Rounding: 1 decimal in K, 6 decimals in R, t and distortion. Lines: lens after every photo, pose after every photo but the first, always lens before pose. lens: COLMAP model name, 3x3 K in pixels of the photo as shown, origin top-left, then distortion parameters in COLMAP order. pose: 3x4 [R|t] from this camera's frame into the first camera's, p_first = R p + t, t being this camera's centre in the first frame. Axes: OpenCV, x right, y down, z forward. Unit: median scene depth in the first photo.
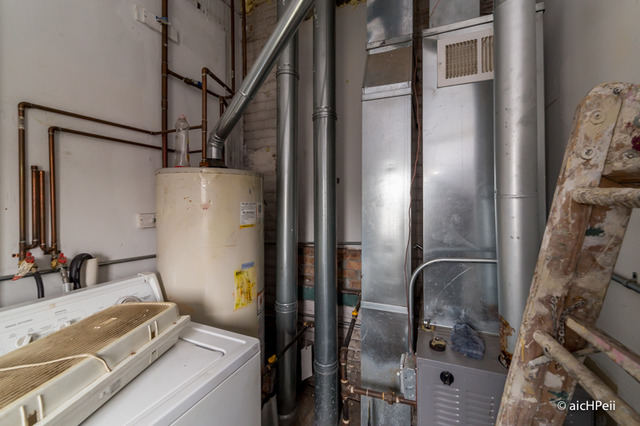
lens RADIAL K [[247.1, 0, 329.0], [0, 247.1, 203.7], [0, 0, 1]] dist [0.000926, 0.000030]
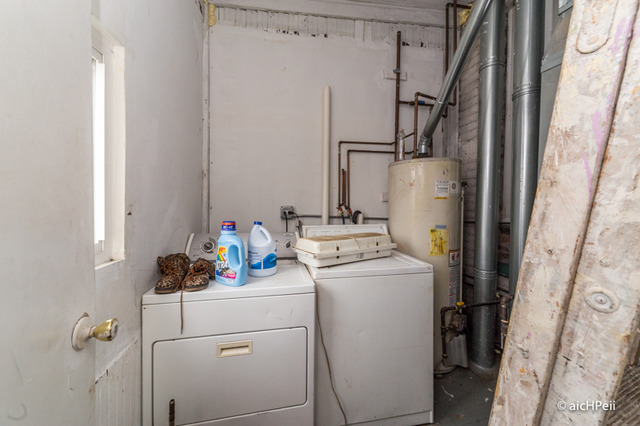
lens RADIAL K [[247.1, 0, 329.0], [0, 247.1, 203.7], [0, 0, 1]] dist [0.000926, 0.000030]
pose [[0.572646, 0.003373, -0.819796, 0.429265], [-0.008100, 0.999966, -0.001544, 0.126638], [0.819763, 0.007525, 0.572654, -0.284050]]
